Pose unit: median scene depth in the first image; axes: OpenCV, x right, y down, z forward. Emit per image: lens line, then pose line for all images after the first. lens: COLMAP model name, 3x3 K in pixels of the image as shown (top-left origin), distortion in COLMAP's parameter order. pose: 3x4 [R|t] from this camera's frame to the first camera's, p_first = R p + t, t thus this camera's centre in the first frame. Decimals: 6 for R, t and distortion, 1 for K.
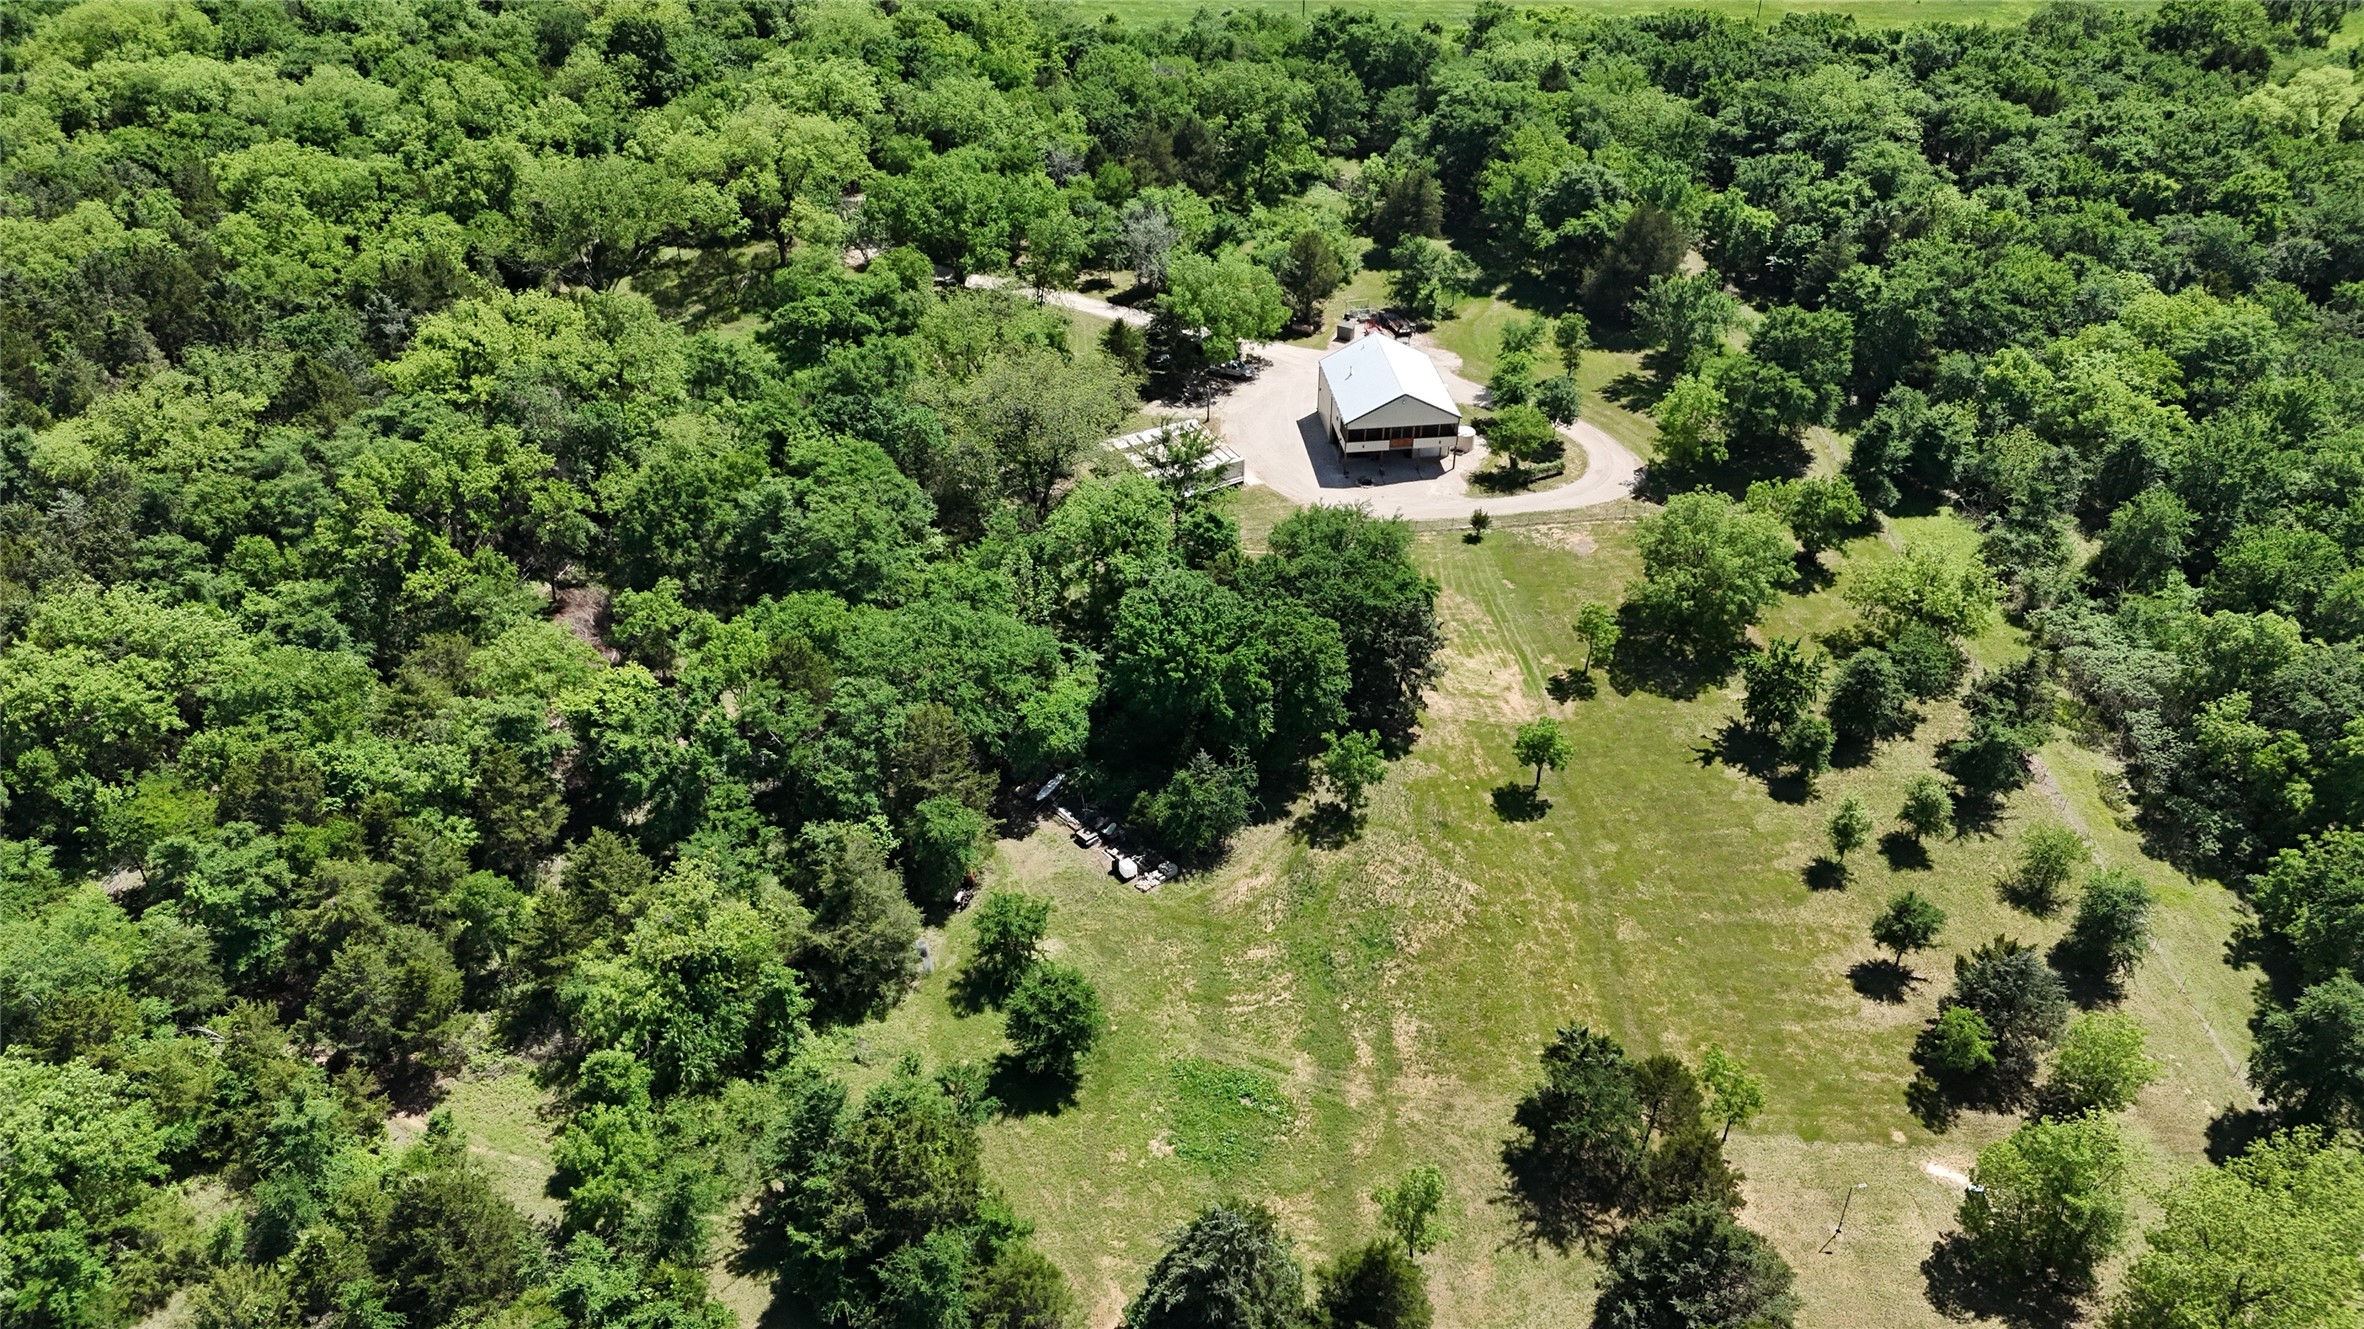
lens RADIAL K [[1735.0, 0, 1182.0], [0, 1735.0, 664.5], [0, 0, 1]] dist [0.101768, -0.107241]
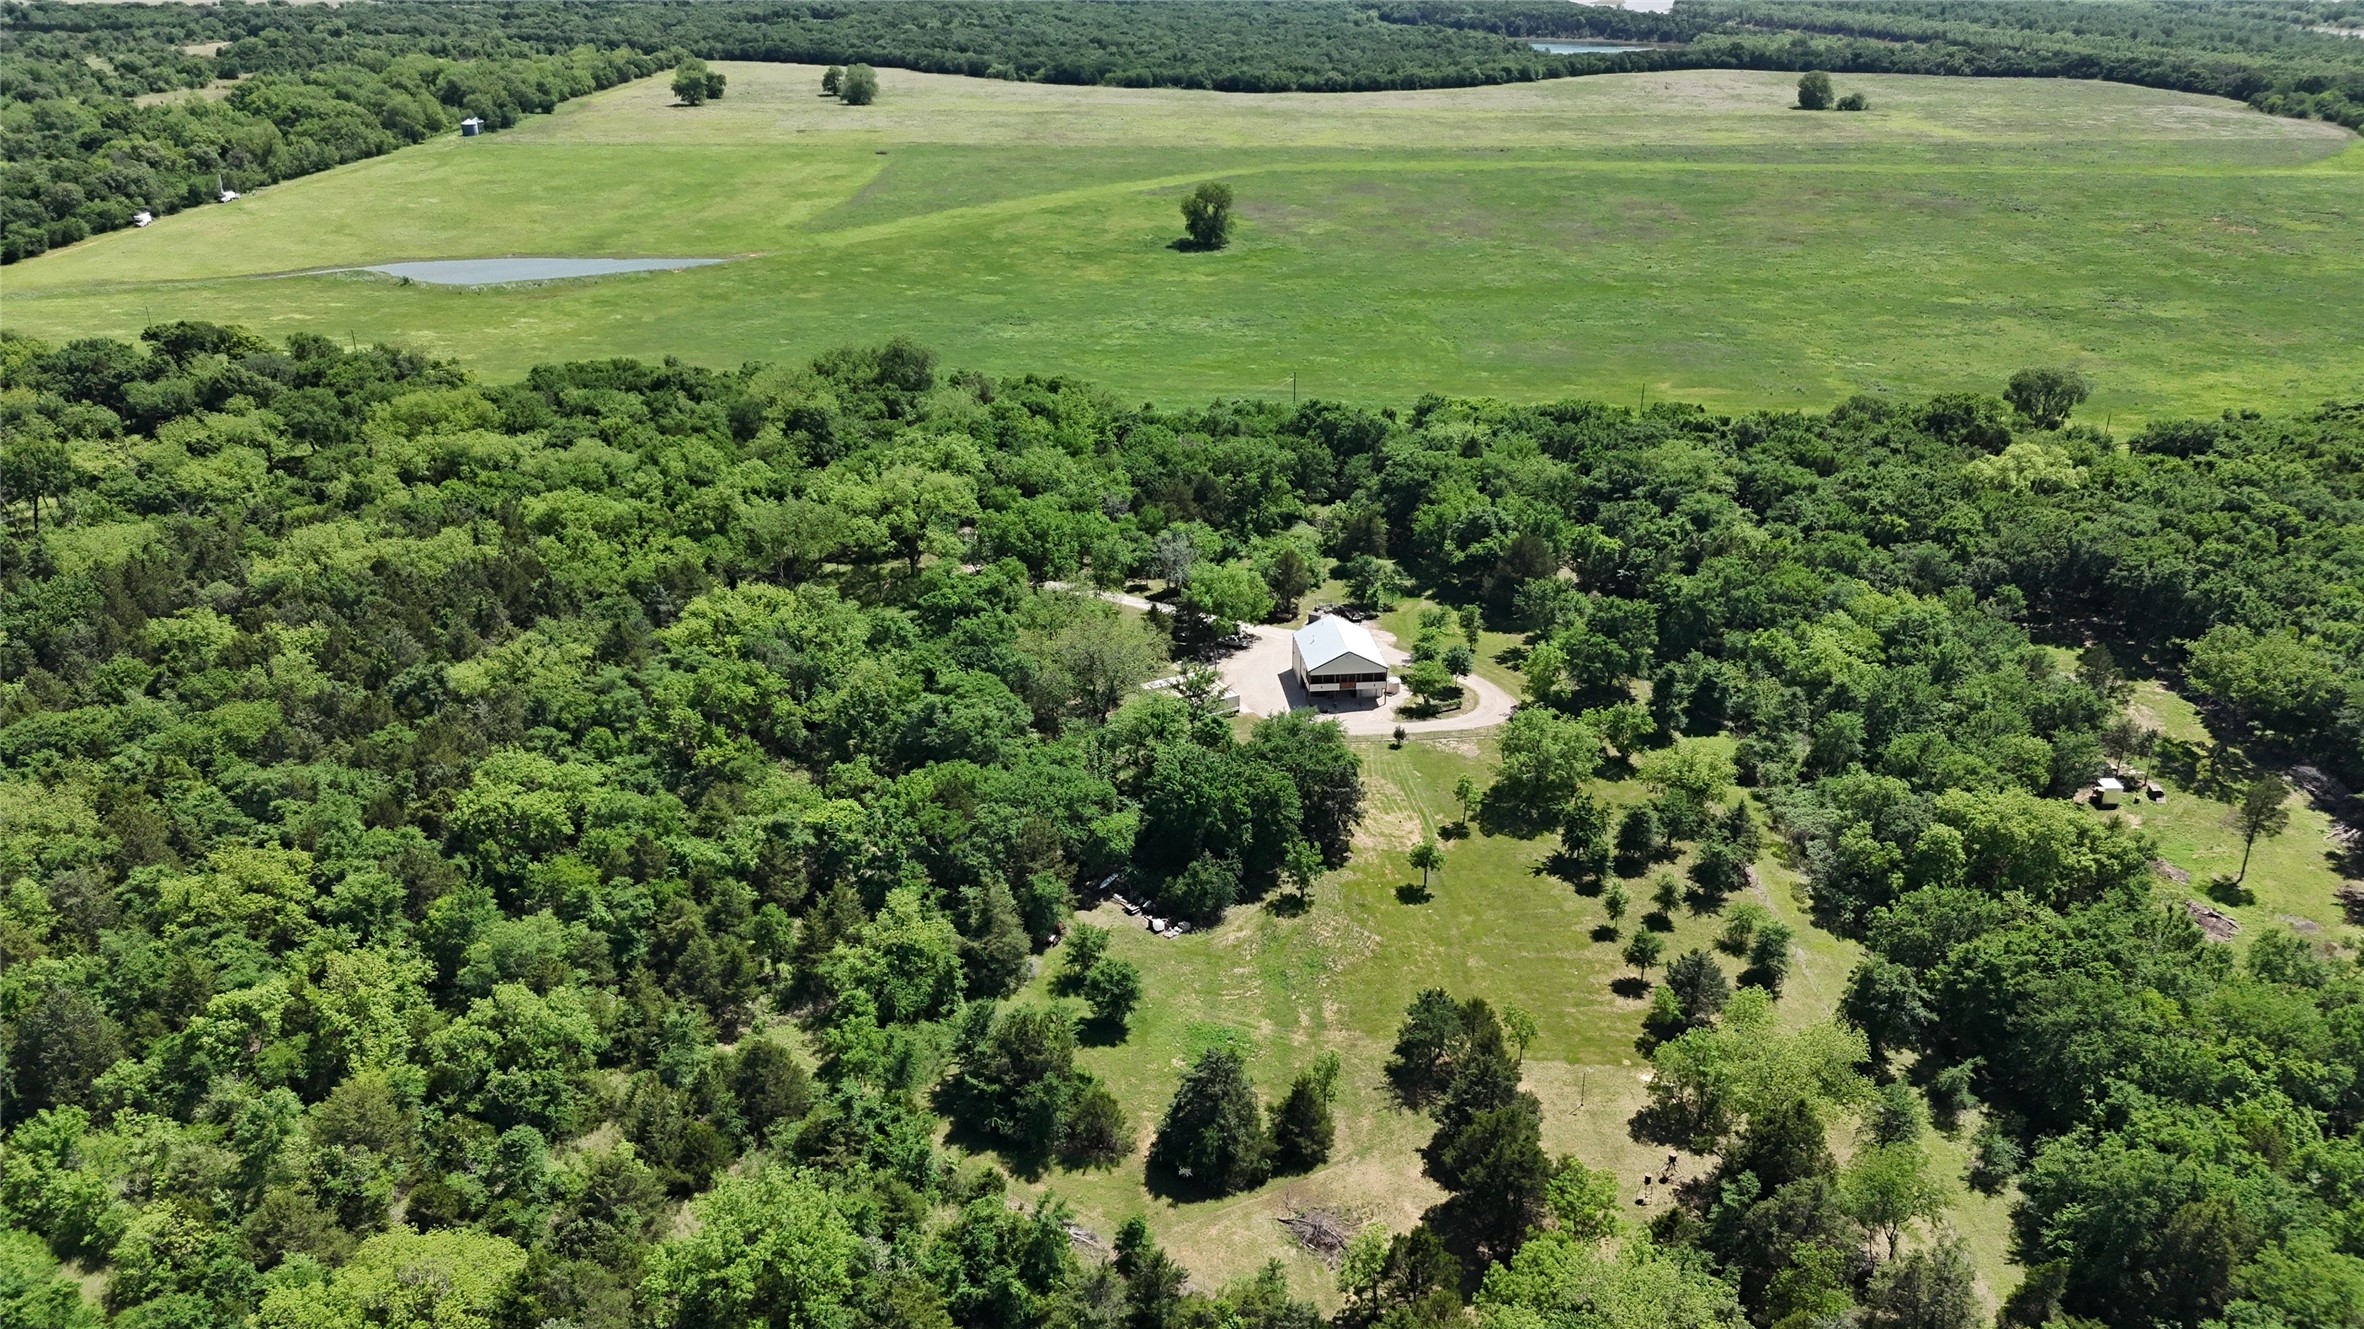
lens RADIAL K [[1664.8, 0, 1182.0], [0, 1664.8, 664.5], [0, 0, 1]] dist [0.245187, -0.575214]
pose [[0.999884, 0.004500, -0.014533, 0.007878], [-0.007222, 0.981151, -0.193108, 0.130921], [0.013390, 0.193191, 0.981070, -0.389858]]
